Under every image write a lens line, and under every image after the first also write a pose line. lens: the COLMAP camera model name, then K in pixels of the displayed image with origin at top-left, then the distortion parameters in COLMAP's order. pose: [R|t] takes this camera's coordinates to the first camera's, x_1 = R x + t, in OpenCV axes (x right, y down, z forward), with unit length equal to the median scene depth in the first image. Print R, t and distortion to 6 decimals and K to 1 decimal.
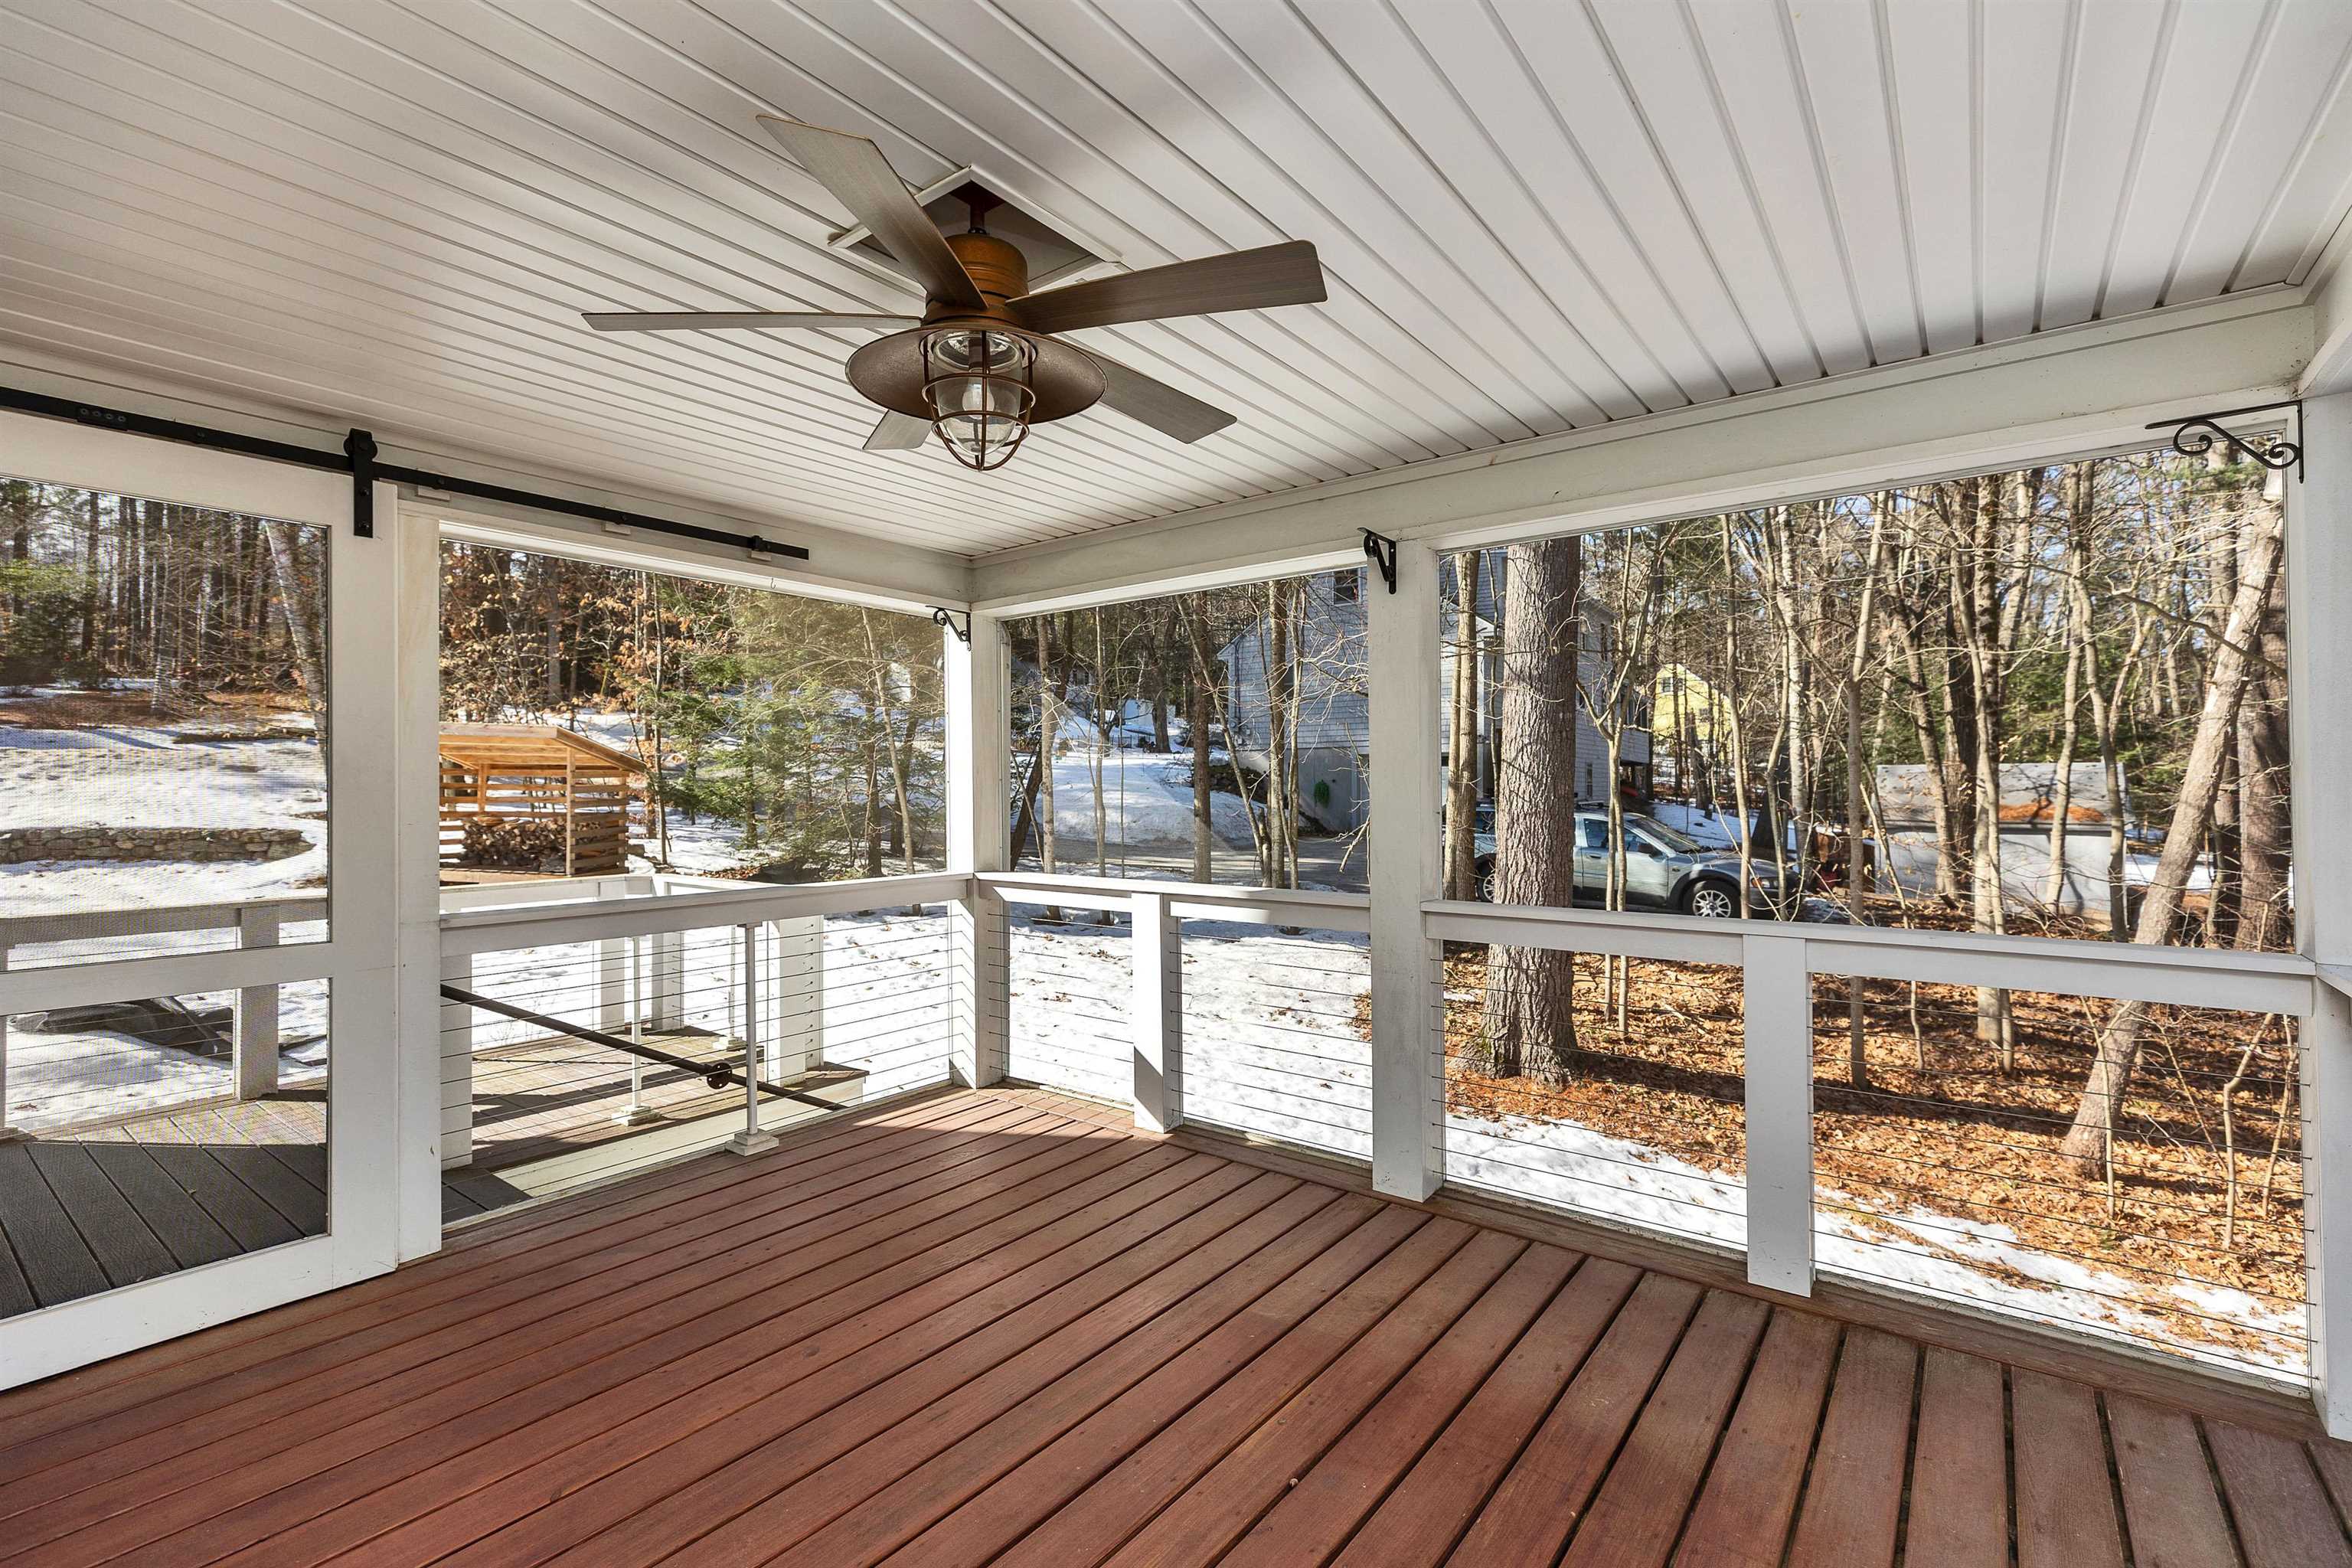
lens RADIAL K [[1057.4, 0, 1172.6], [0, 1057.4, 780.9], [0, 0, 1]] dist [0.001898, 0.000247]
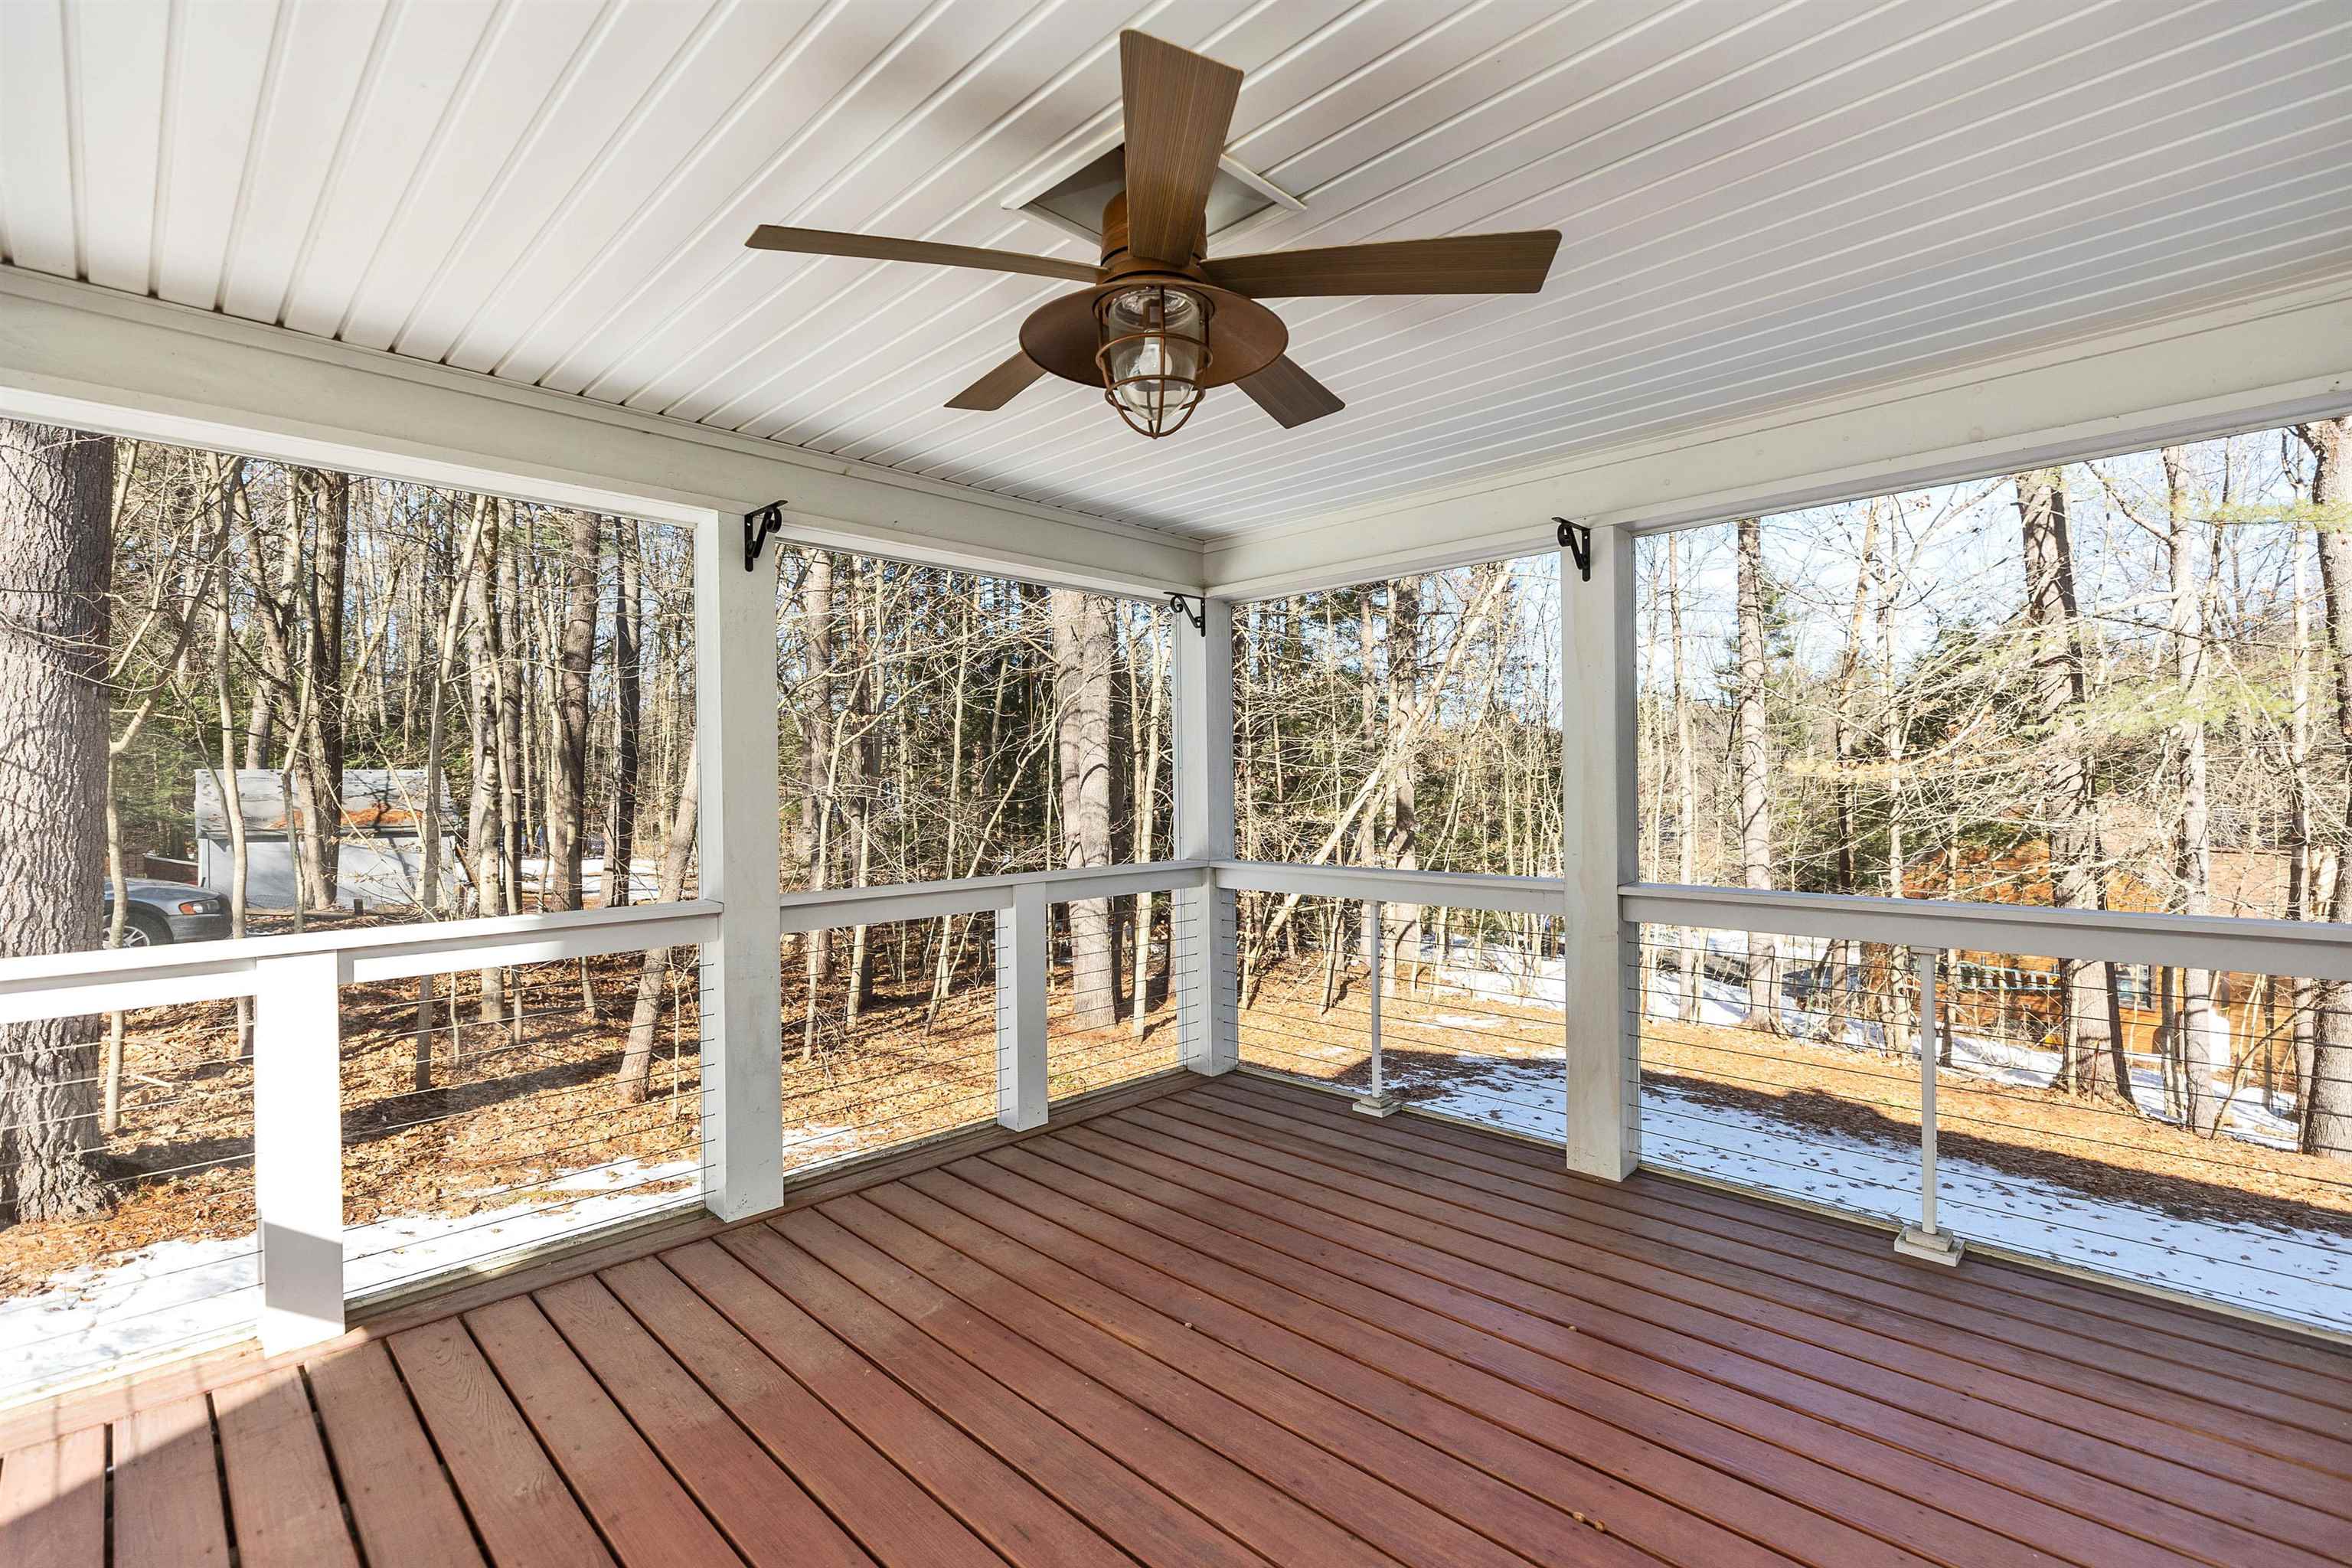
lens RADIAL K [[1057.4, 0, 1172.6], [0, 1057.4, 780.9], [0, 0, 1]] dist [0.001898, 0.000247]
pose [[0.122320, 0.001830, 0.992489, -0.574726], [0.005803, 0.999980, -0.002559, 0.007548], [-0.992474, 0.006073, 0.122307, 0.430175]]
